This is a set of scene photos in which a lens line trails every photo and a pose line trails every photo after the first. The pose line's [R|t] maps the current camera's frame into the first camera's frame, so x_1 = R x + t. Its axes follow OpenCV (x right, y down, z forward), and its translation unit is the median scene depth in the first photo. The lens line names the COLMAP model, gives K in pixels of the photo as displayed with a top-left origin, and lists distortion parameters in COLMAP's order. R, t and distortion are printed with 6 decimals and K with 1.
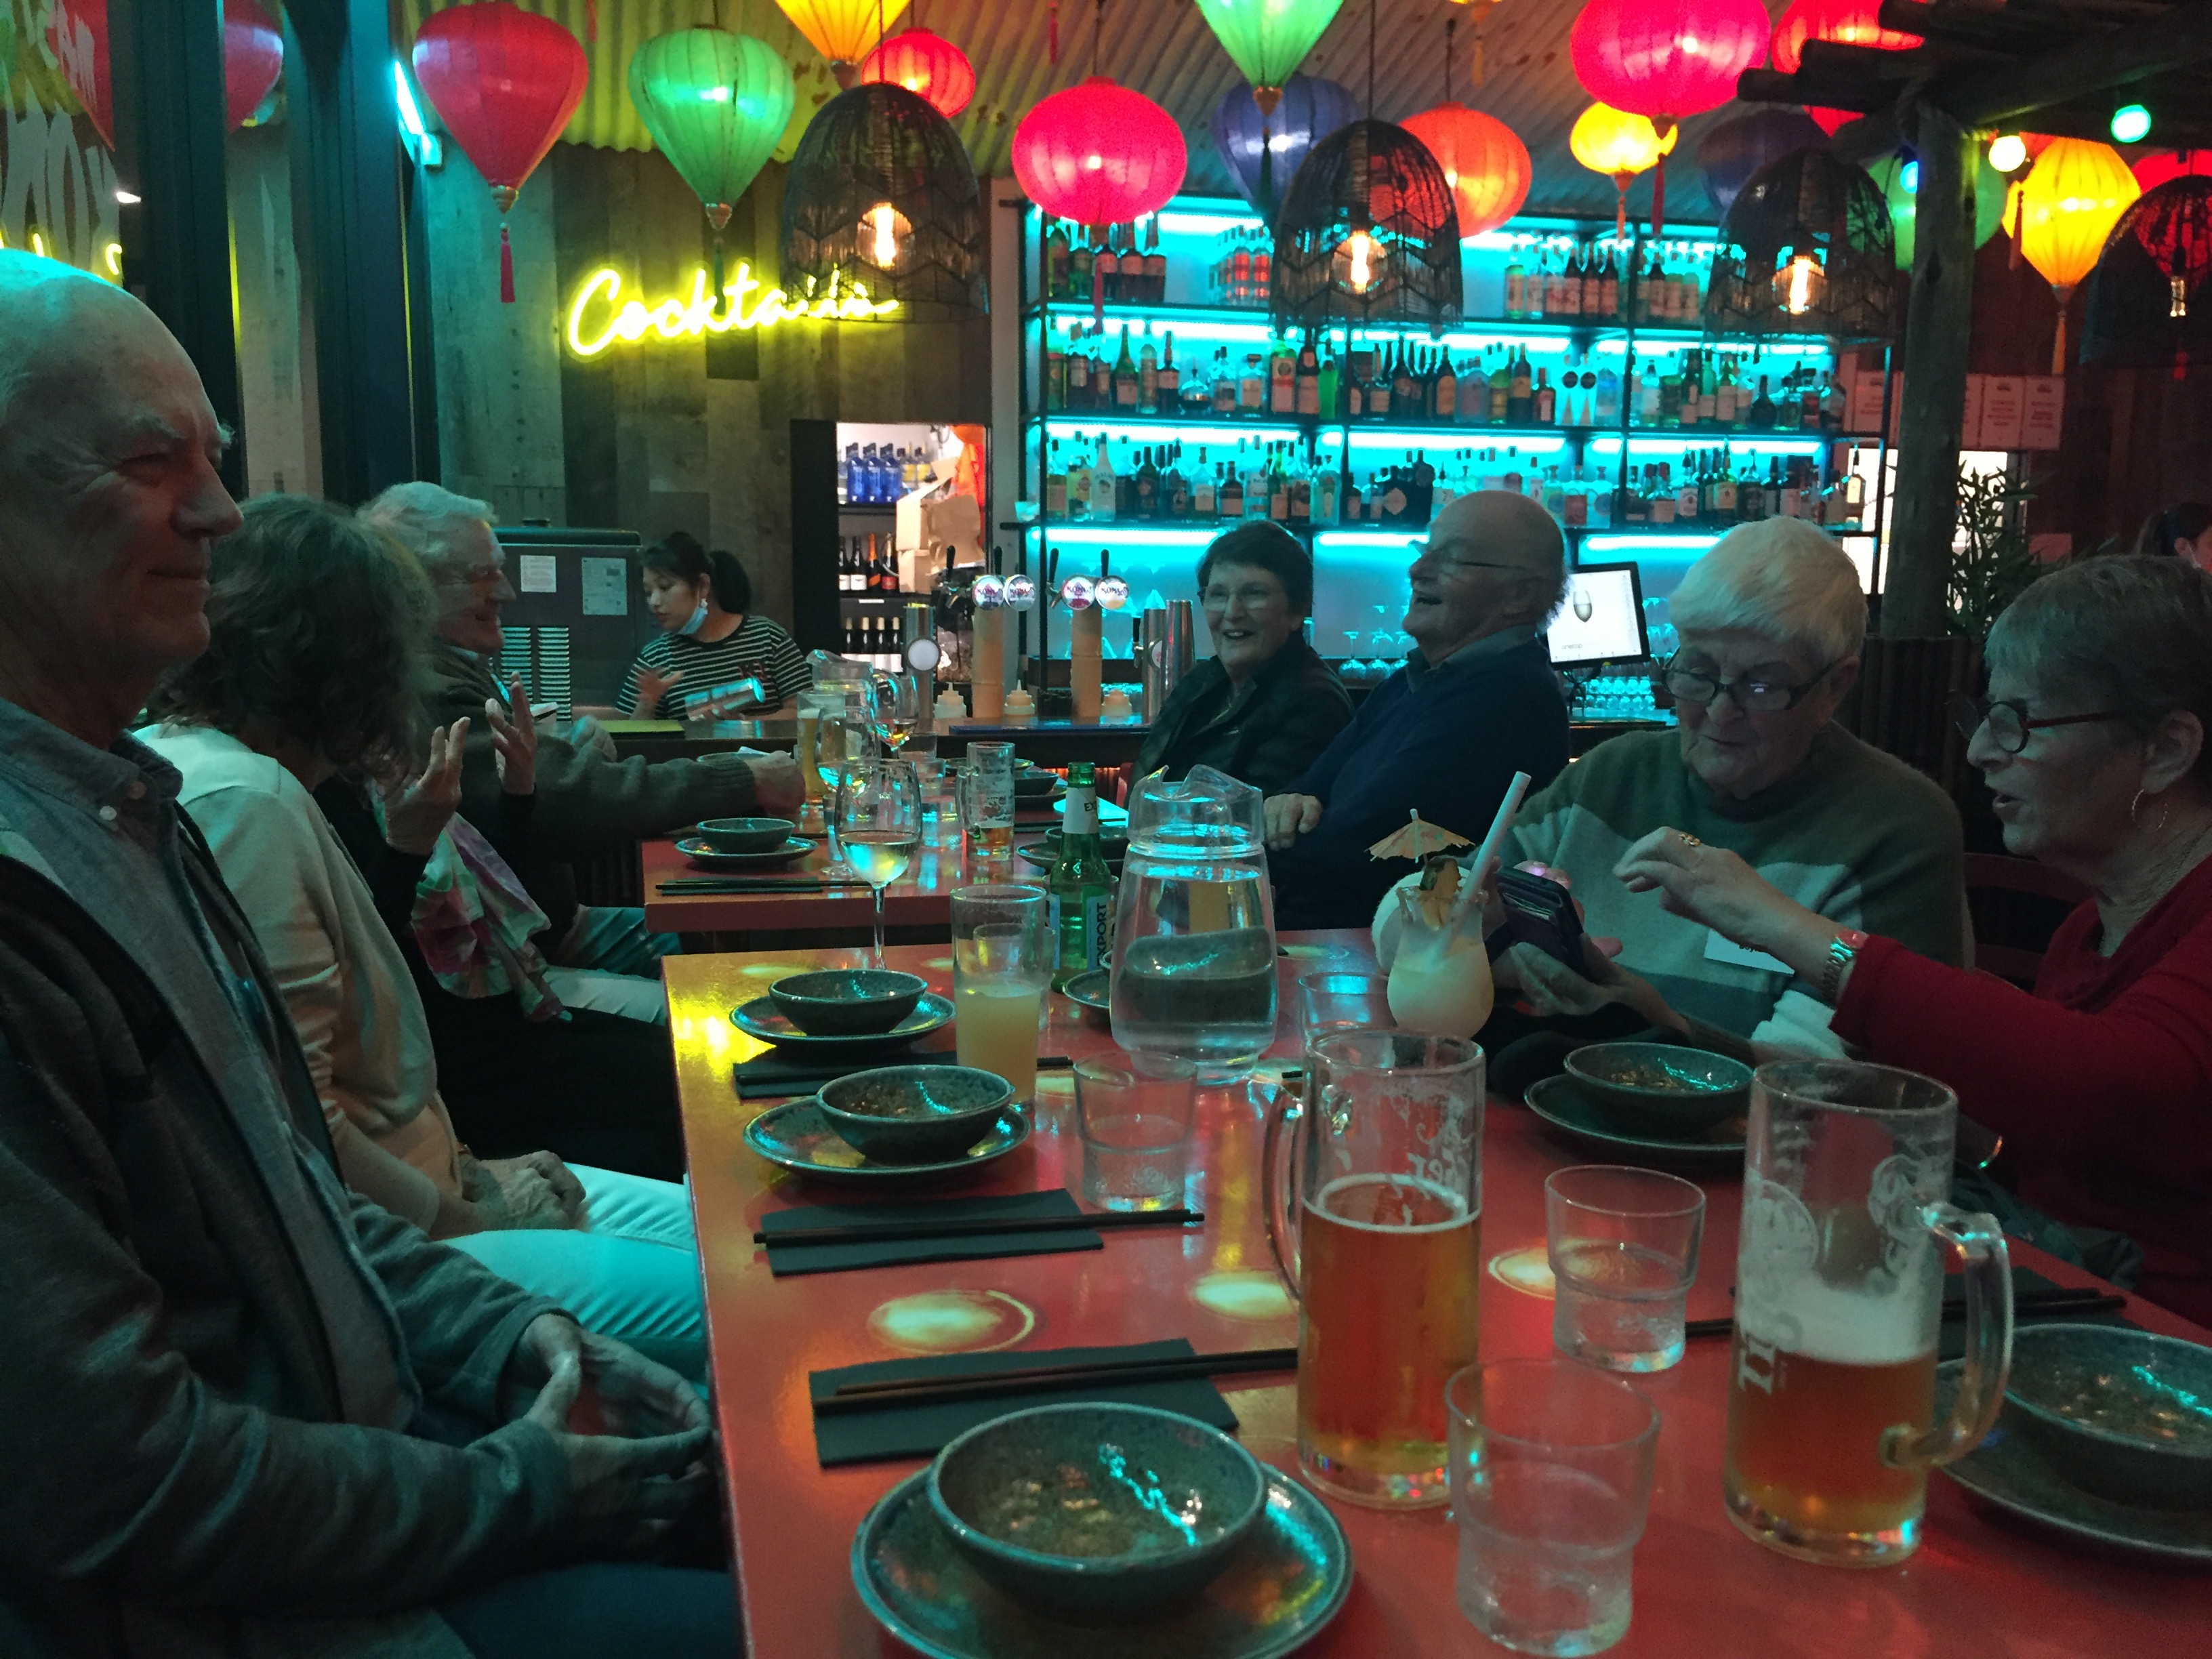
lens RADIAL K [[1864.5, 0, 1106.0], [0, 1864.5, 829.5], [0, 0, 1]] dist [0.067680, -0.117443]
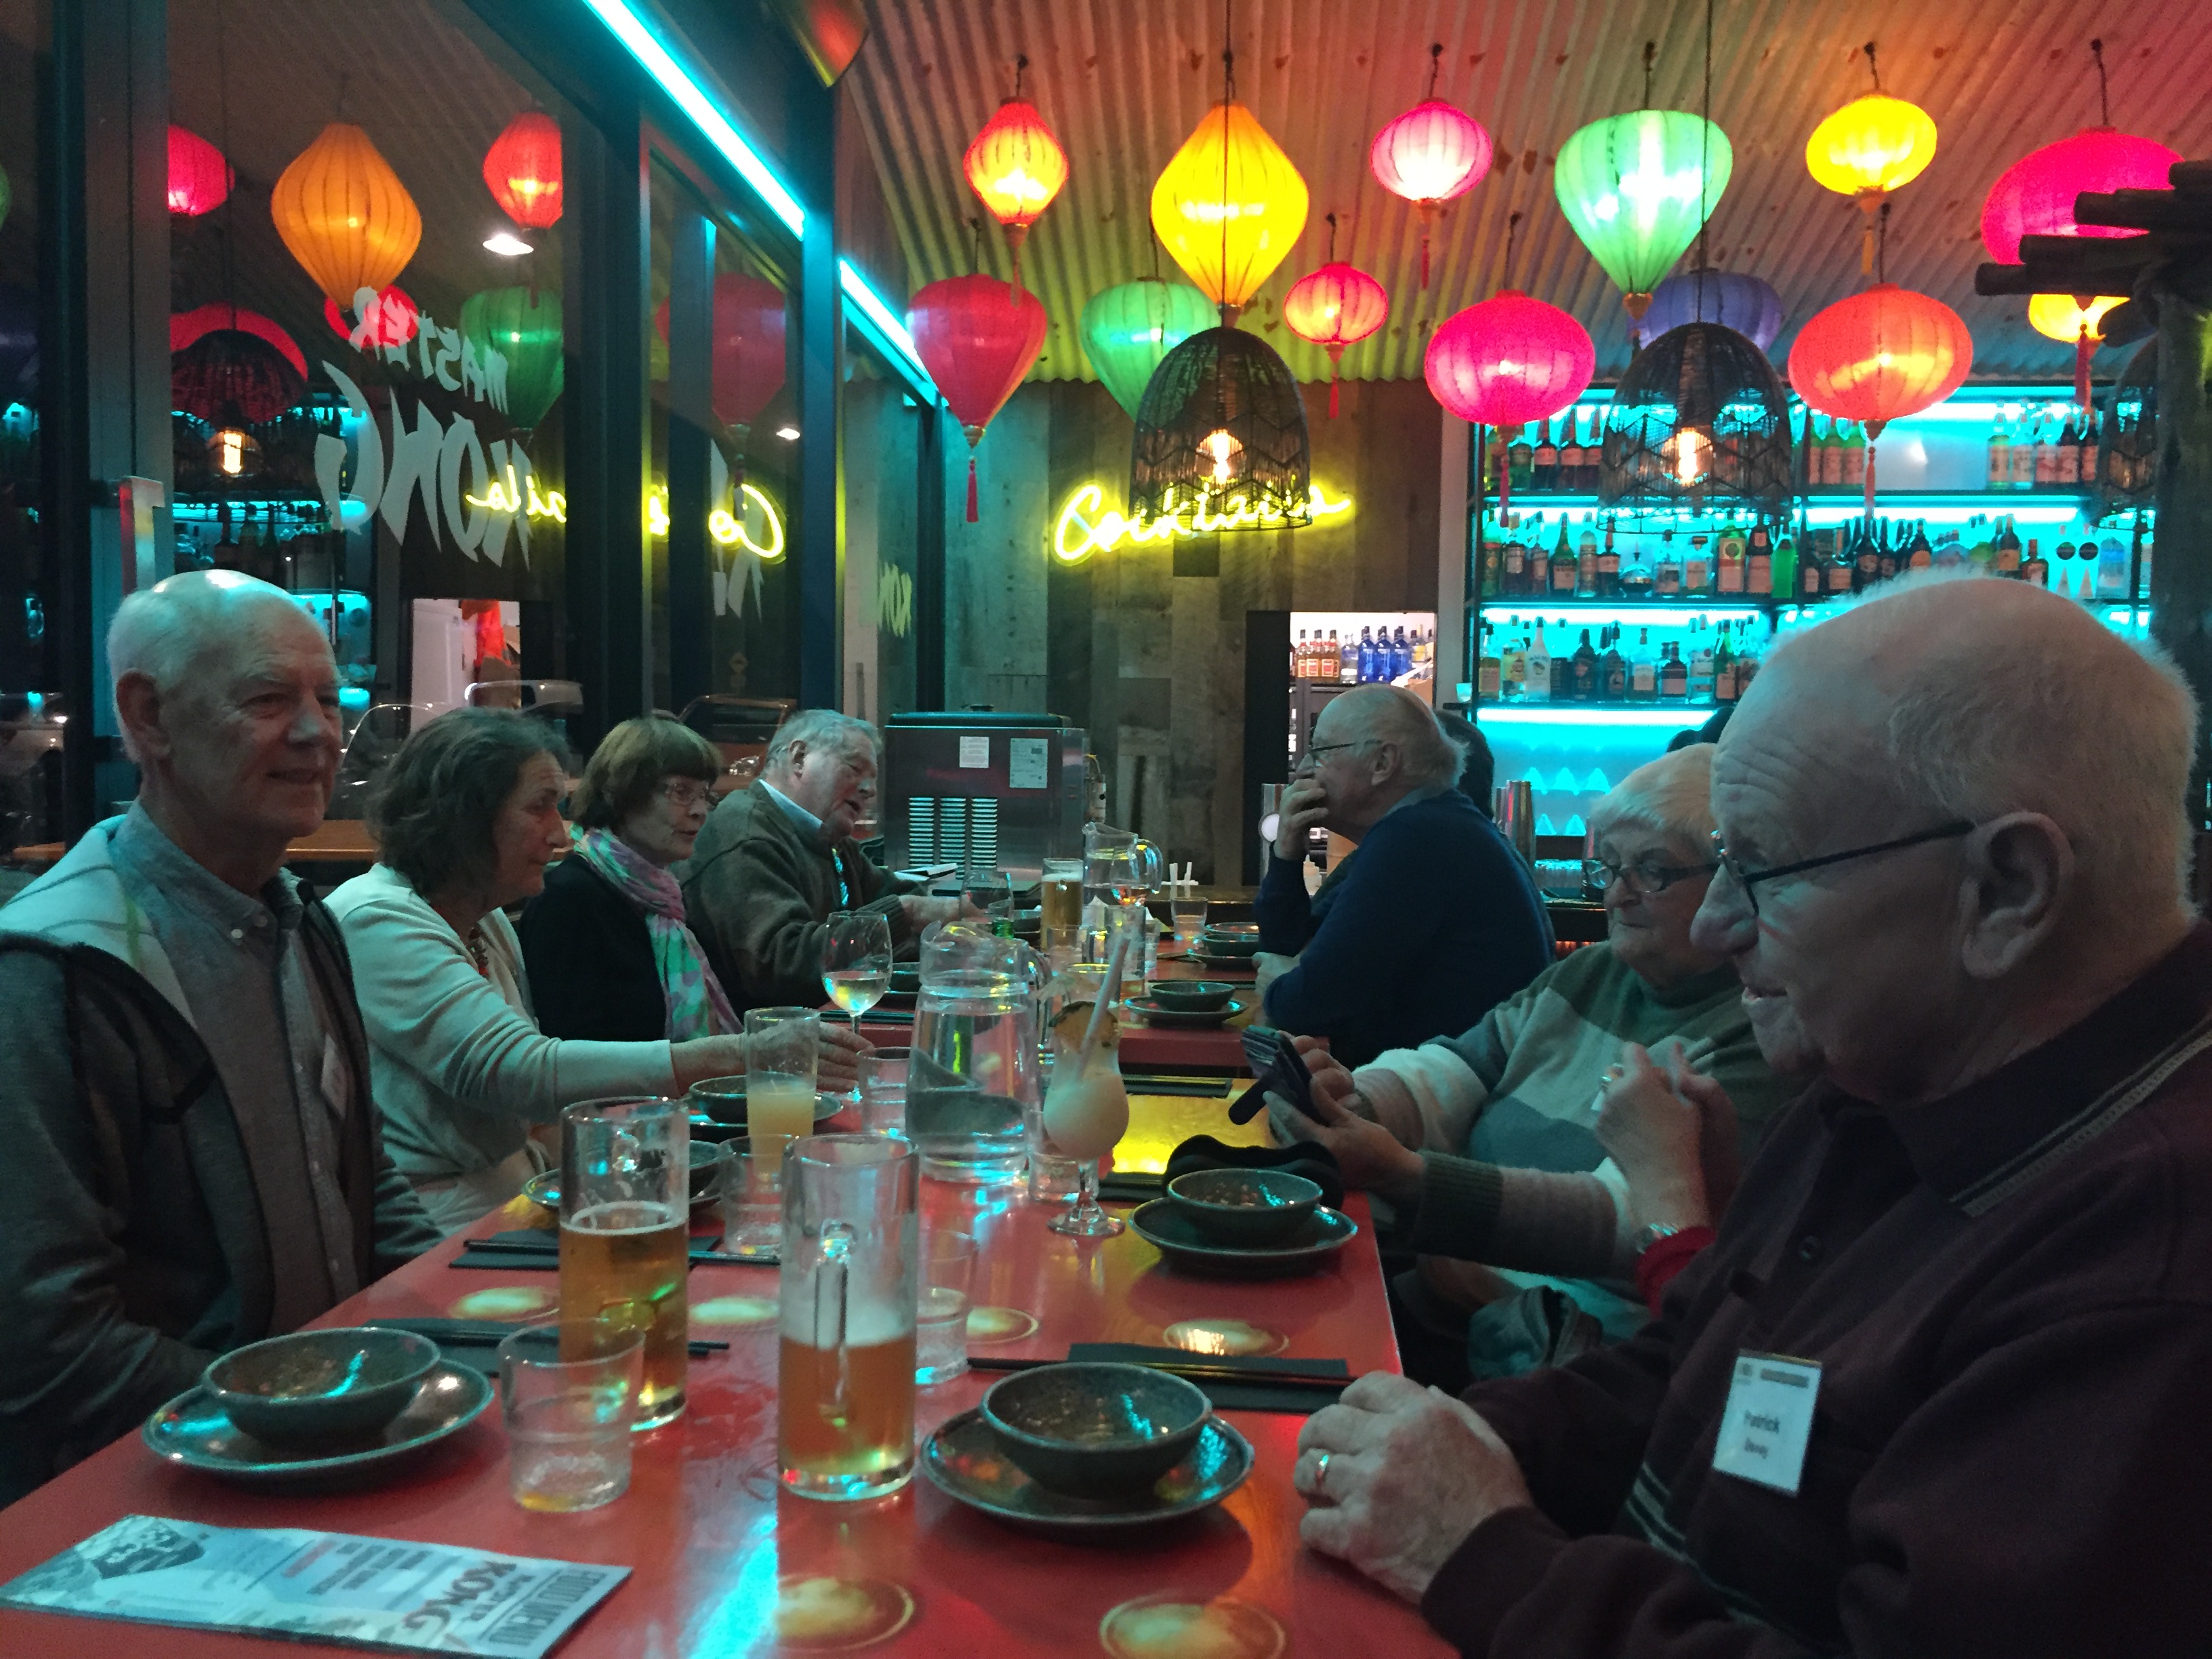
lens RADIAL K [[1864.5, 0, 1106.0], [0, 1864.5, 829.5], [0, 0, 1]] dist [0.067680, -0.117443]
pose [[0.941665, 0.019830, -0.335966, 0.121268], [-0.050231, 0.995362, -0.082040, 0.000833], [0.332781, 0.094131, 0.938294, -0.034541]]
